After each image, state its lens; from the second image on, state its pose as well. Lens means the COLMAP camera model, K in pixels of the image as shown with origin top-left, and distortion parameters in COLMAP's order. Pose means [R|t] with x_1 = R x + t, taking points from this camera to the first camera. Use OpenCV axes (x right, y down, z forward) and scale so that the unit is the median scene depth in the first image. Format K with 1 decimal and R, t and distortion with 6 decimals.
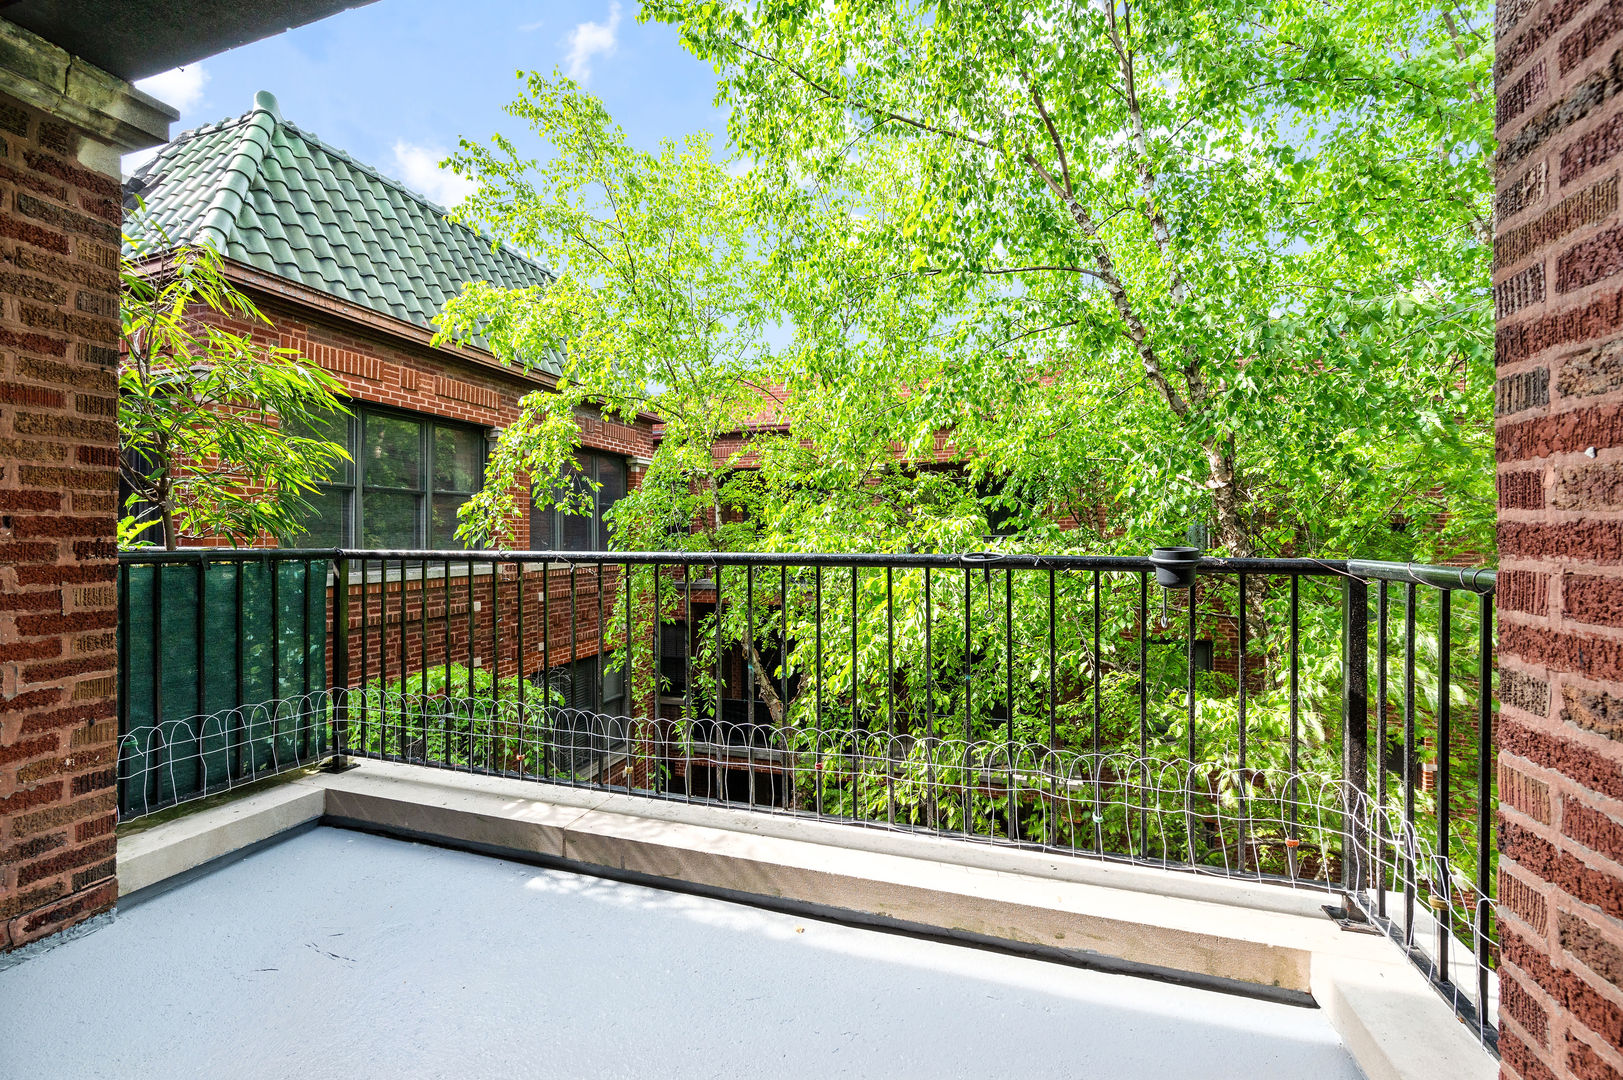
lens RADIAL K [[648.4, 0, 804.6], [0, 648.4, 530.6], [0, 0, 1]] dist [-0.000393, -0.000233]
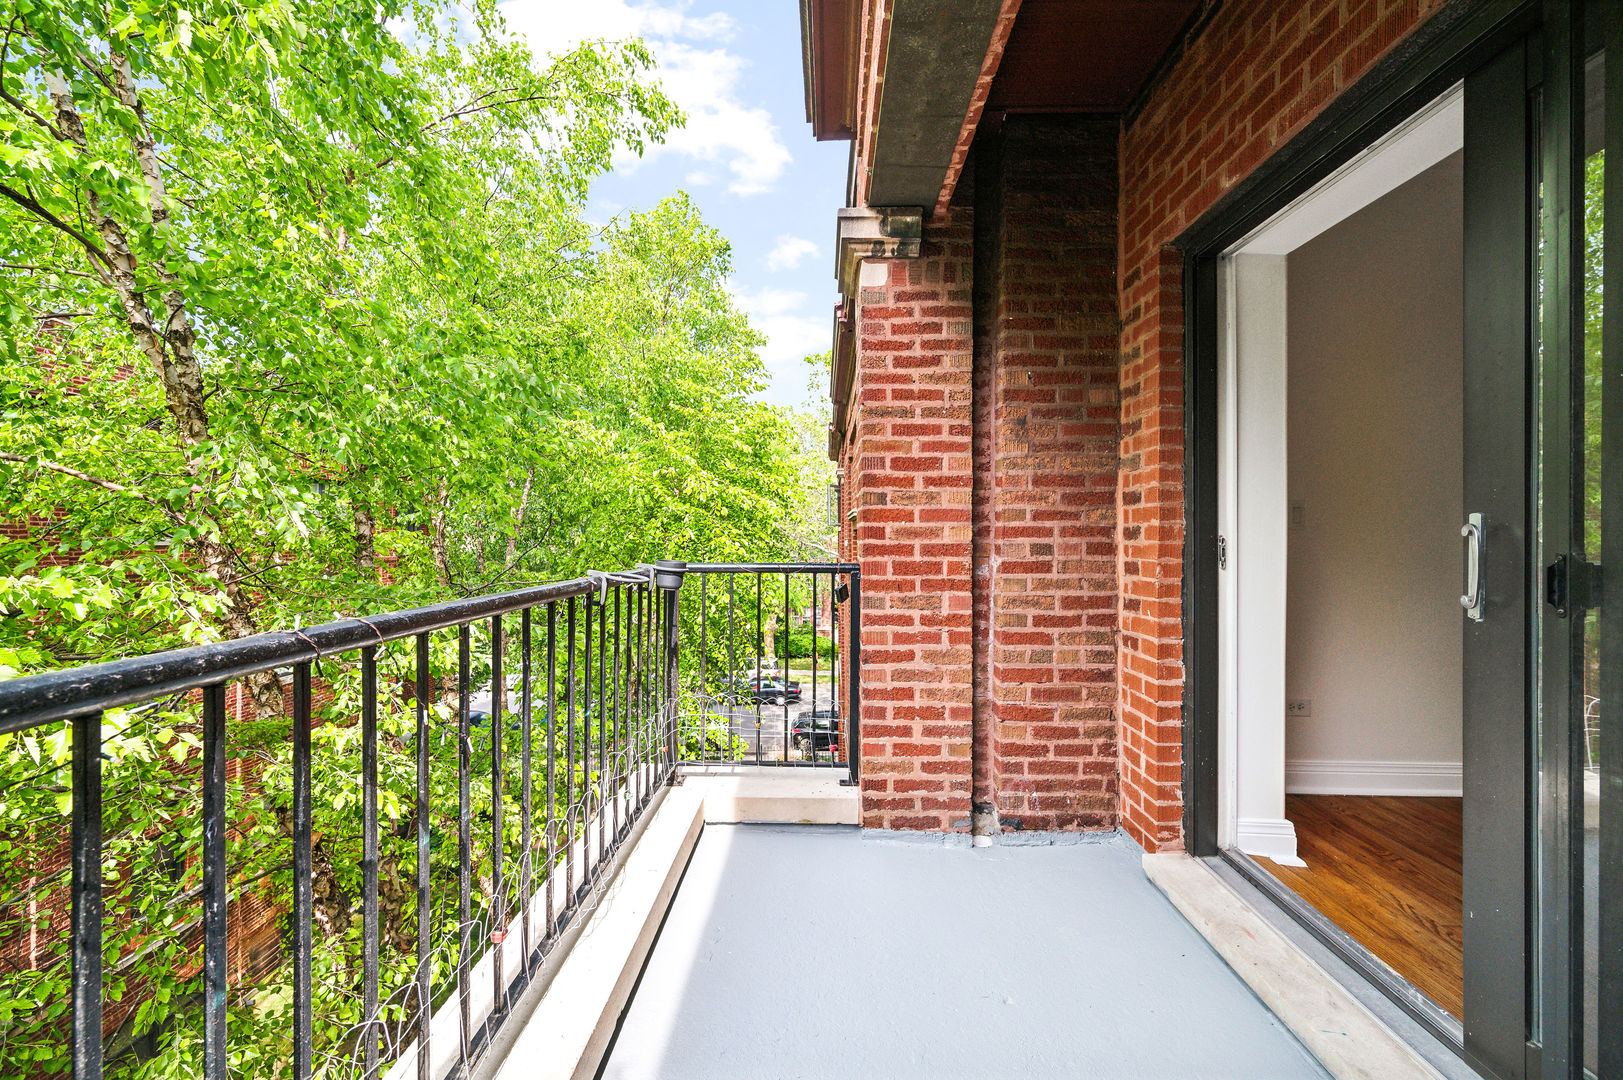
lens RADIAL K [[648.4, 0, 811.1], [0, 648.4, 535.3], [0, 0, 1]] dist [-0.000393, -0.000233]
pose [[-0.297132, -0.002177, 0.954834, -1.632137], [-0.001204, 0.999997, 0.001905, -0.059856], [-0.954836, -0.000584, -0.297134, 2.240265]]
